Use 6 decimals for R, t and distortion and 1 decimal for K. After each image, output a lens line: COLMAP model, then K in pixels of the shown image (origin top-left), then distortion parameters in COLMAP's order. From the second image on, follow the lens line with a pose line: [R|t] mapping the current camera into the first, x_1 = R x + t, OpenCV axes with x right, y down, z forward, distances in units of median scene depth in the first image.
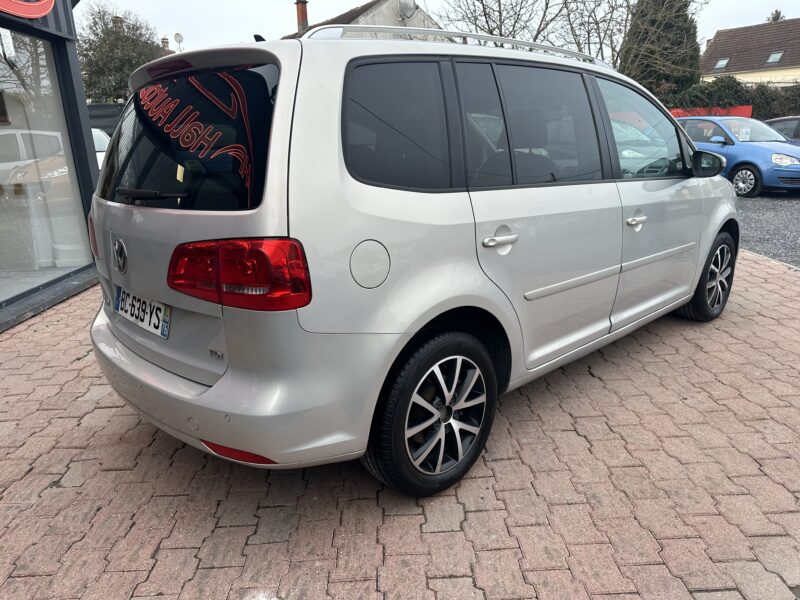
lens RADIAL K [[601.3, 0, 400.0], [0, 601.3, 300.0], [0, 0, 1]] dist [0.047692, -0.007039]
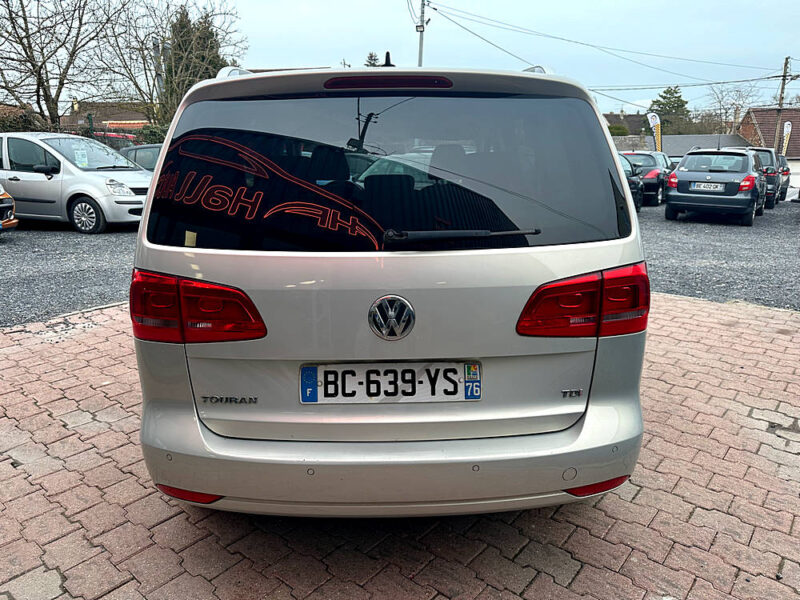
lens RADIAL K [[601.3, 0, 400.0], [0, 601.3, 300.0], [0, 0, 1]] dist [0.047692, -0.007039]
pose [[0.626732, -0.139691, 0.766612, -1.043444], [0.181936, 0.982842, 0.030353, -0.115705], [-0.757698, 0.120451, 0.641393, 0.503984]]
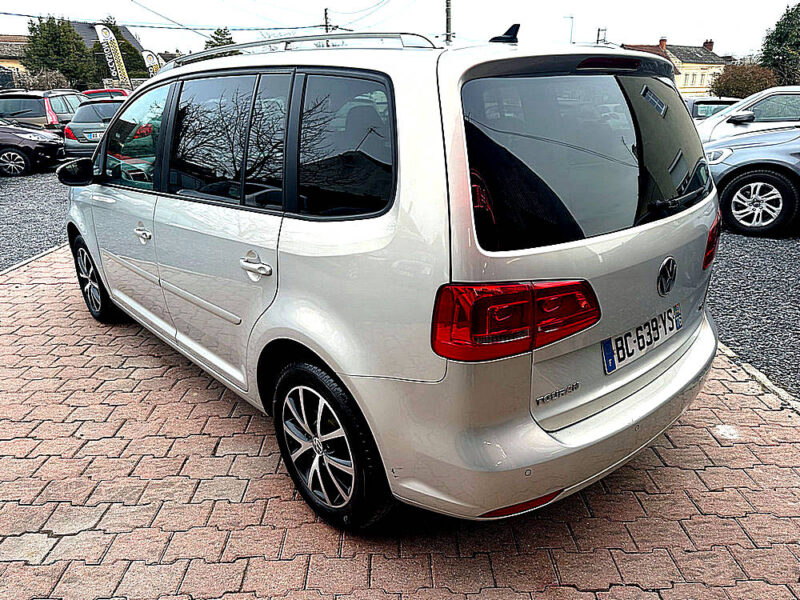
lens RADIAL K [[601.3, 0, 400.0], [0, 601.3, 300.0], [0, 0, 1]] dist [0.047692, -0.007039]
pose [[-0.035656, -0.287067, 0.957247, -1.313803], [0.293582, 0.912583, 0.284608, -0.410101], [-0.955269, 0.291179, 0.051739, 1.345999]]
